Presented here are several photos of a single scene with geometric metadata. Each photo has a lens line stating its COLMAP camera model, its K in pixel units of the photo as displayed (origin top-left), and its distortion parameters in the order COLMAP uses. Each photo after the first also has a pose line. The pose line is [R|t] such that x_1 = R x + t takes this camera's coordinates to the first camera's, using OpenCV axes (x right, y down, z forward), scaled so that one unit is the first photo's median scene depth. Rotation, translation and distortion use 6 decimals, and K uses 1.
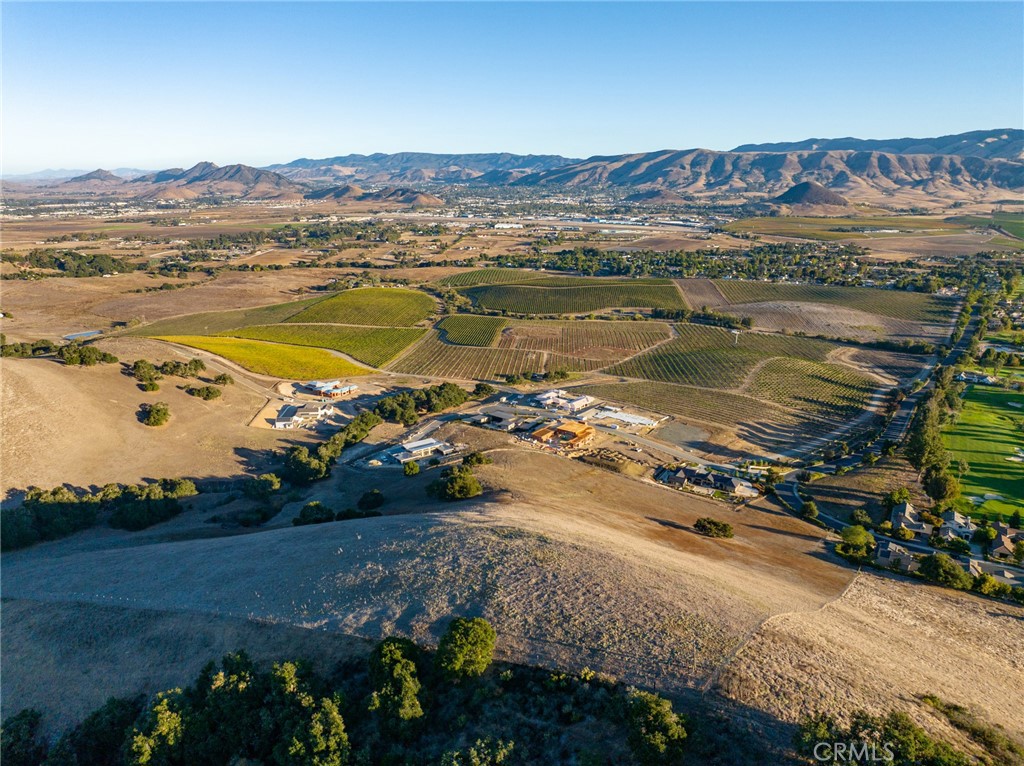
lens RADIAL K [[727.2, 0, 508.4], [0, 727.2, 384.2], [0, 0, 1]] dist [-0.063238, 0.039519]
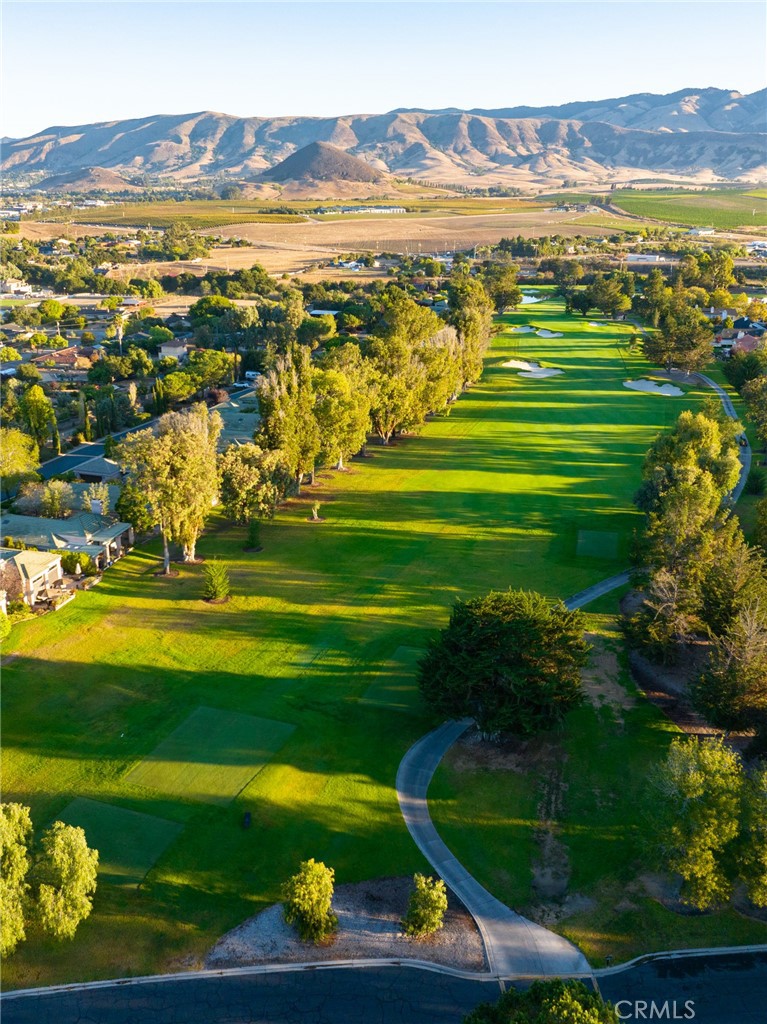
lens RADIAL K [[951.7, 0, 378.5], [0, 951.7, 510.0], [0, 0, 1]] dist [-0.032449, 0.000000]
pose [[0.949117, -0.101897, 0.297983, 0.145004], [0.085737, 0.994073, 0.066845, -0.030023], [-0.303028, -0.037895, 0.952228, 0.187447]]
